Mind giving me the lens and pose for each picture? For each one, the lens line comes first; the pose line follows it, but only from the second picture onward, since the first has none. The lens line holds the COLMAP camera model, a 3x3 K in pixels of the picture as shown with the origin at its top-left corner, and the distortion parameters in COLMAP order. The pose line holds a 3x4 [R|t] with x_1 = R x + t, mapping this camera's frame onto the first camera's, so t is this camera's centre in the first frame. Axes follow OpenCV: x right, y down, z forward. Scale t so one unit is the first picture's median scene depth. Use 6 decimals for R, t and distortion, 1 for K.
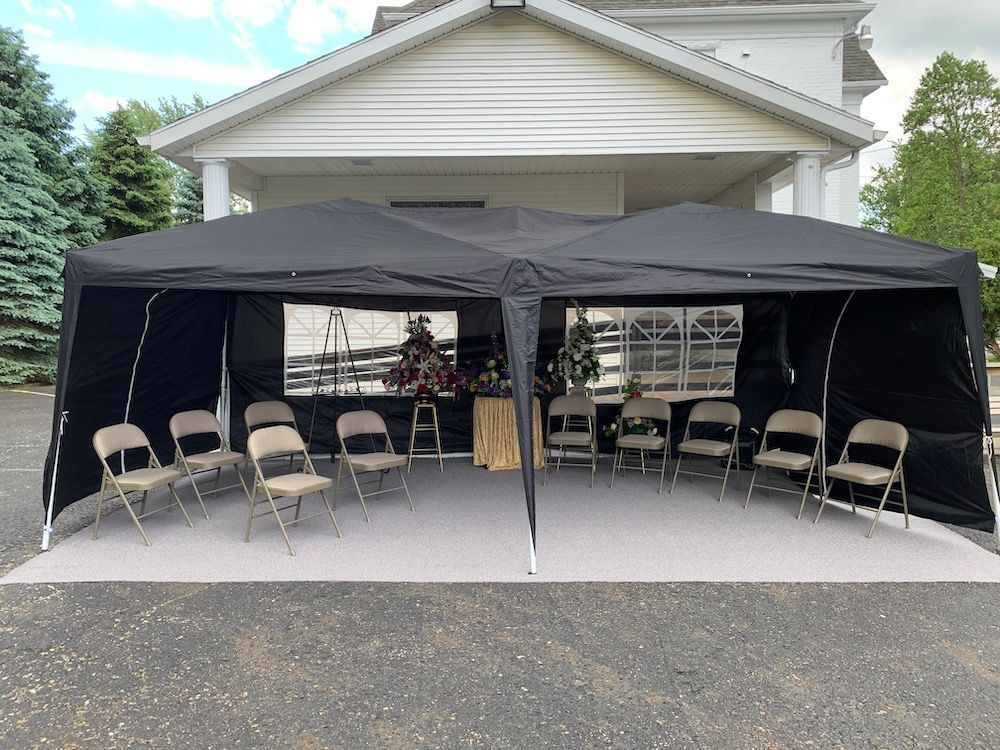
lens RADIAL K [[769.7, 0, 500.0], [0, 769.7, 375.0], [0, 0, 1]] dist [0.088385, -0.082590]
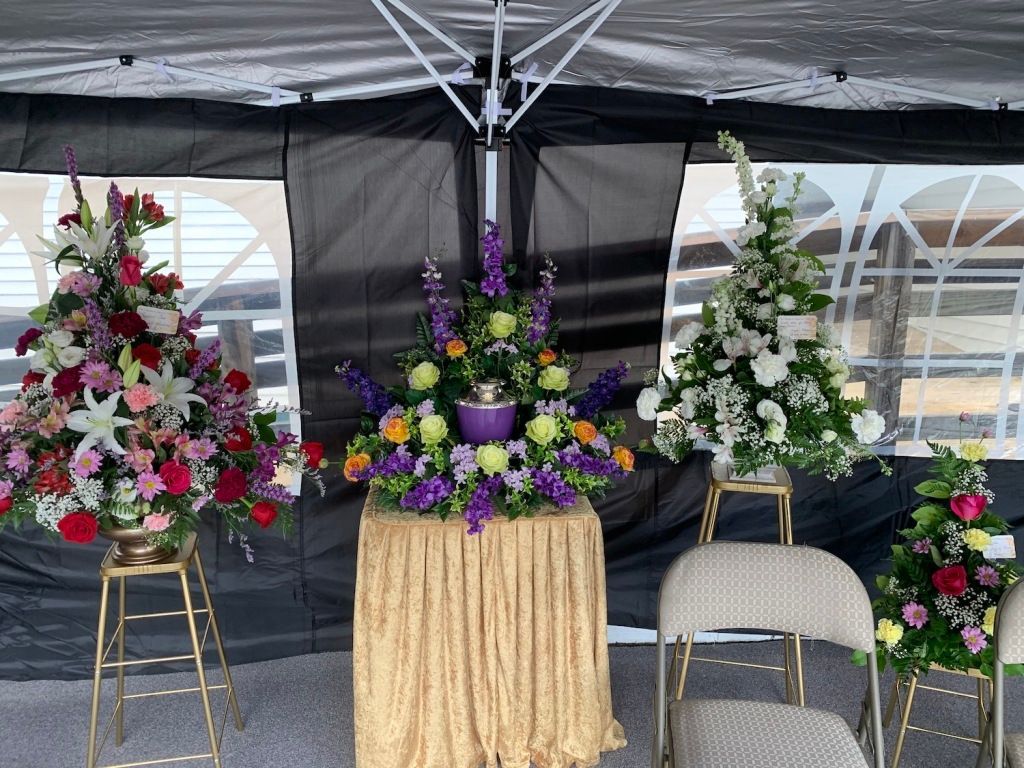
lens RADIAL K [[788.2, 0, 512.0], [0, 788.2, 384.0], [0, 0, 1]] dist [0.088385, -0.082590]
pose [[0.999362, -0.005198, 0.035326, 0.011065], [0.000430, 0.991029, 0.133647, -0.050894], [-0.035704, -0.133547, 0.990399, 0.737096]]
